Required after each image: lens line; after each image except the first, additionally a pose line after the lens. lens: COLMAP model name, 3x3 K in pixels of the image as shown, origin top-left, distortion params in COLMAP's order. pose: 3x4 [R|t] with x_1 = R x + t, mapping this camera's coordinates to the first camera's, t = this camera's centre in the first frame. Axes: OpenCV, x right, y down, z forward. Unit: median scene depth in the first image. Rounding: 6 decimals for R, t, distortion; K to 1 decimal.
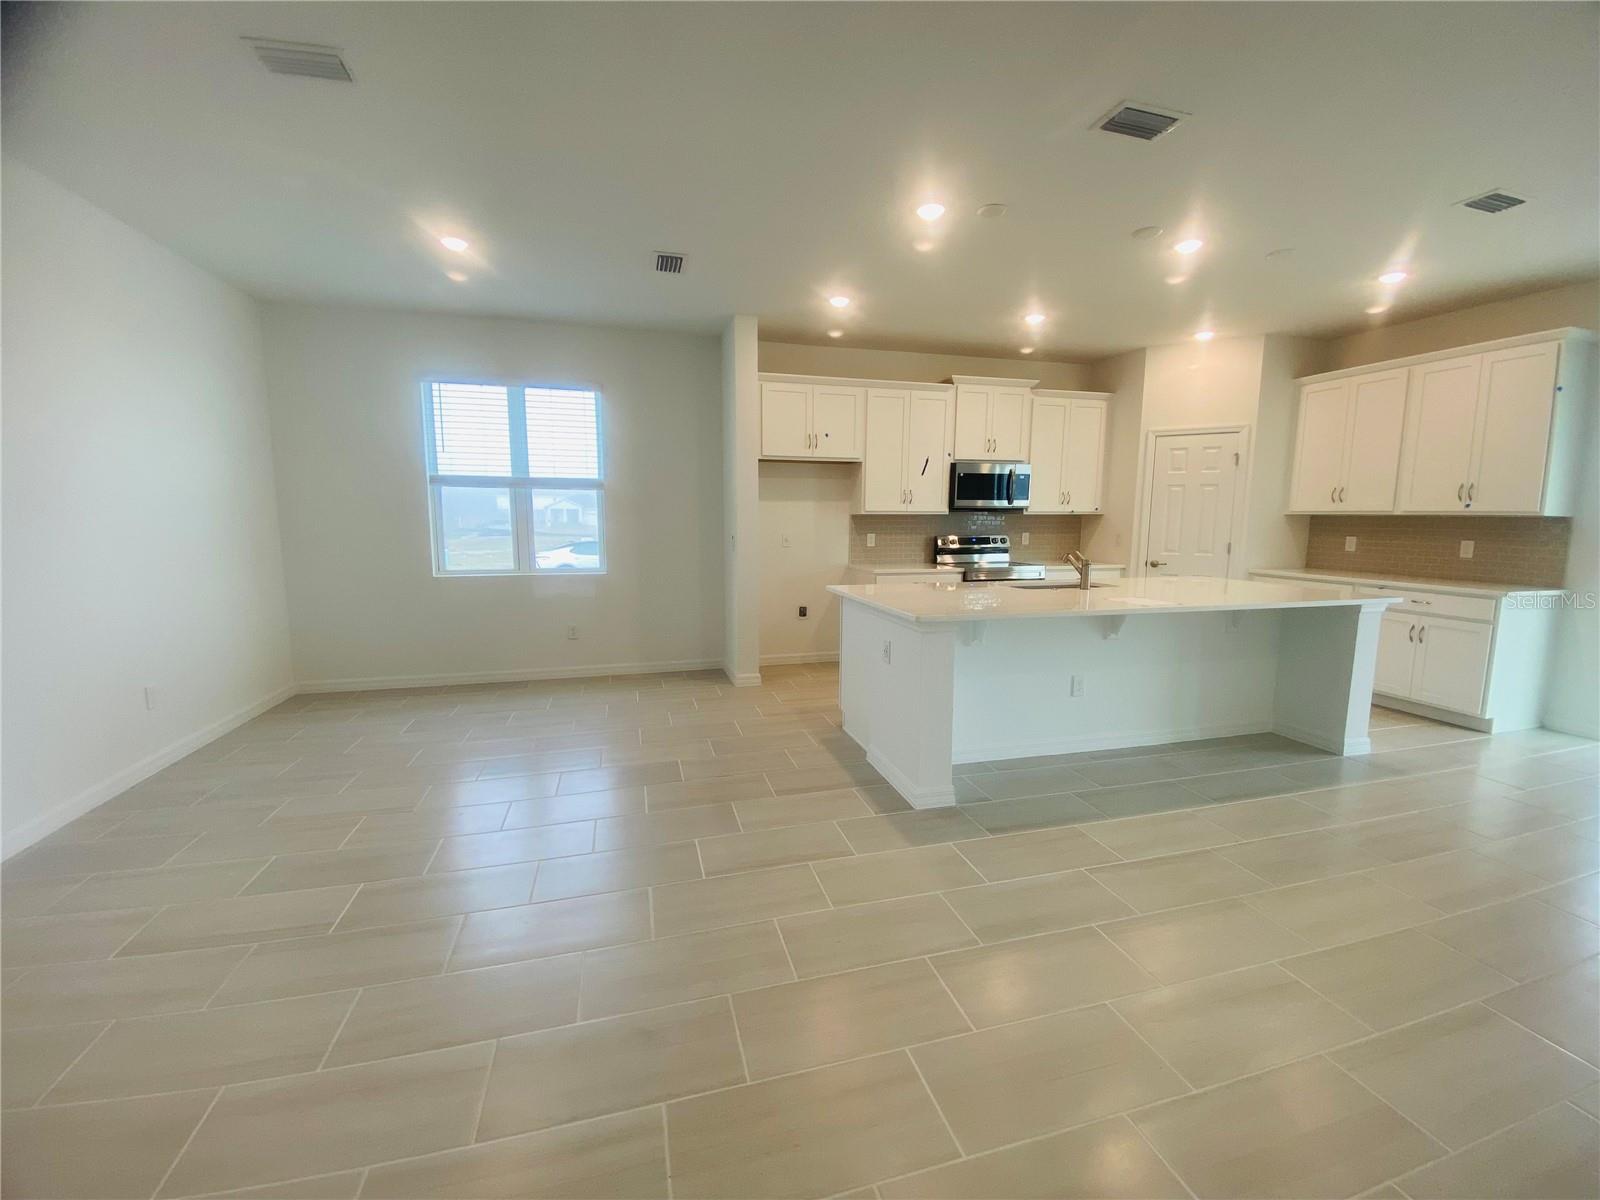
lens RADIAL K [[641.9, 0, 799.5], [0, 641.9, 593.4], [0, 0, 1]] dist [-0.002470, 0.000033]
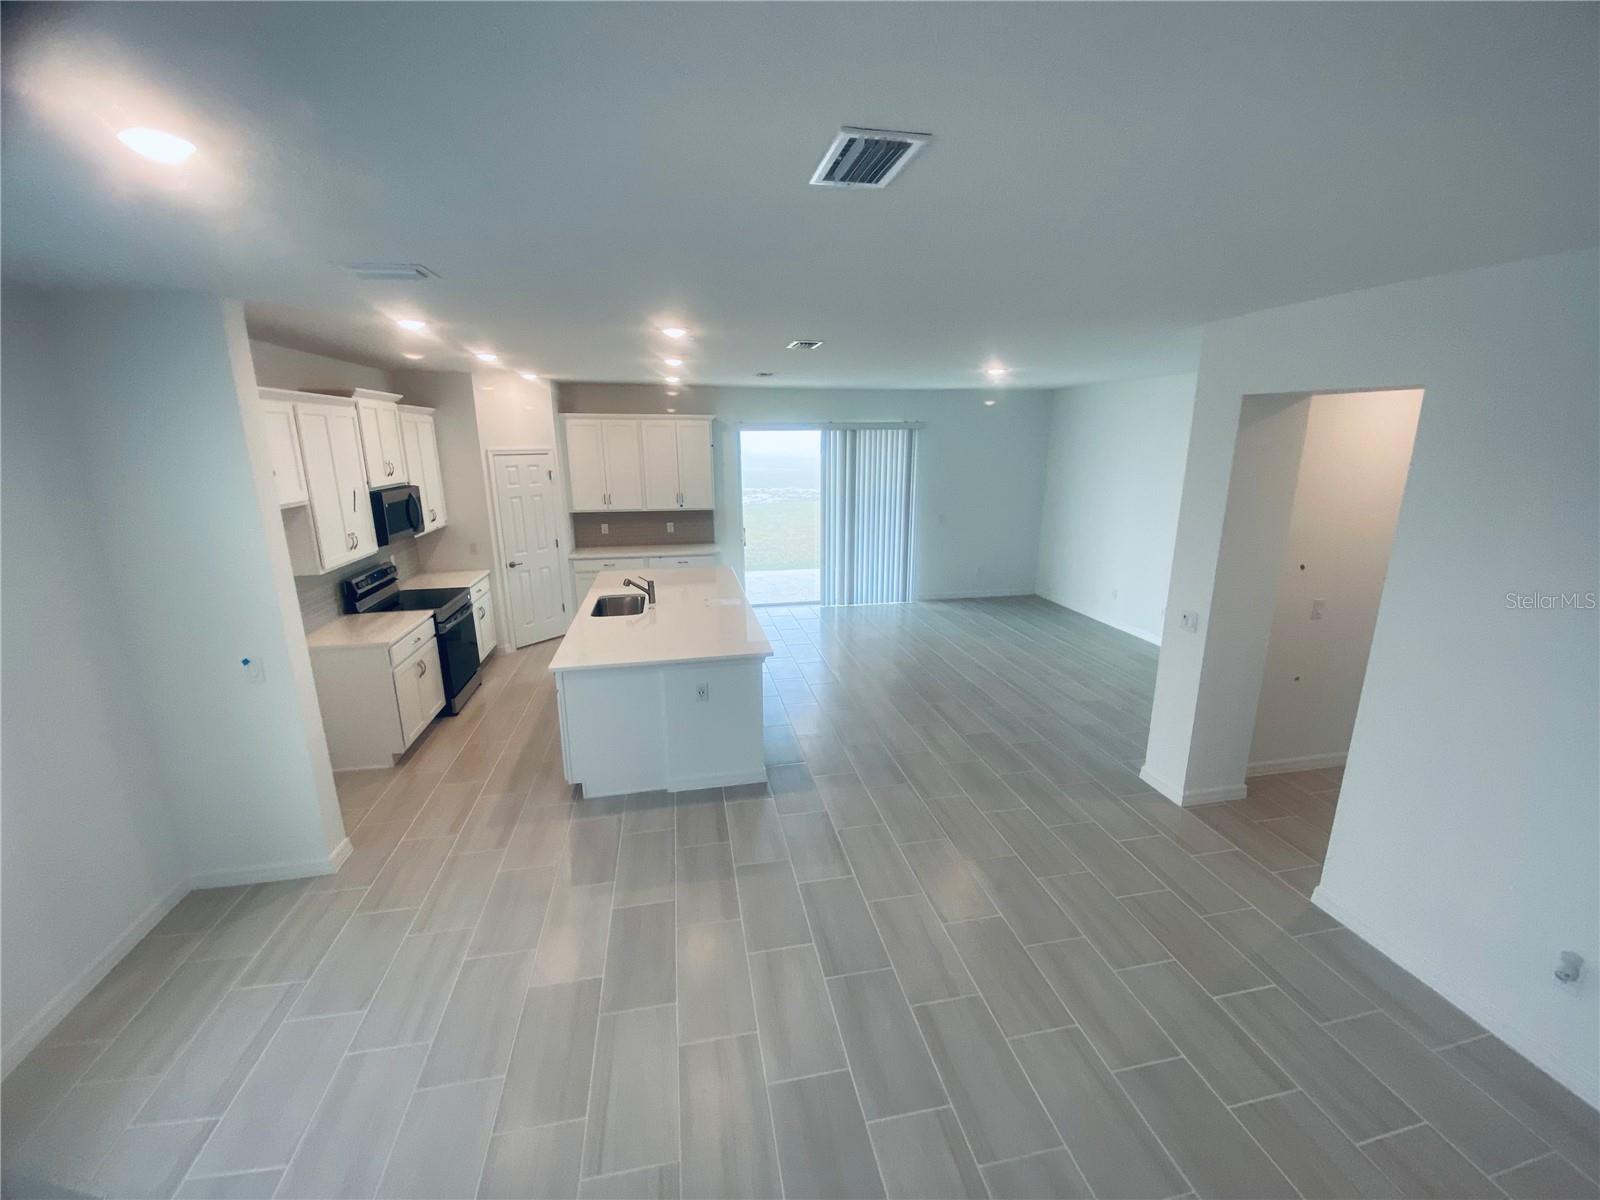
lens RADIAL K [[641.9, 0, 798.4], [0, 641.9, 602.0], [0, 0, 1]] dist [-0.002470, 0.000033]
pose [[0.059870, -0.249102, 0.966625, -0.592139], [0.127633, 0.962324, 0.240089, -0.206399], [-0.990013, 0.108999, 0.089408, 0.411062]]
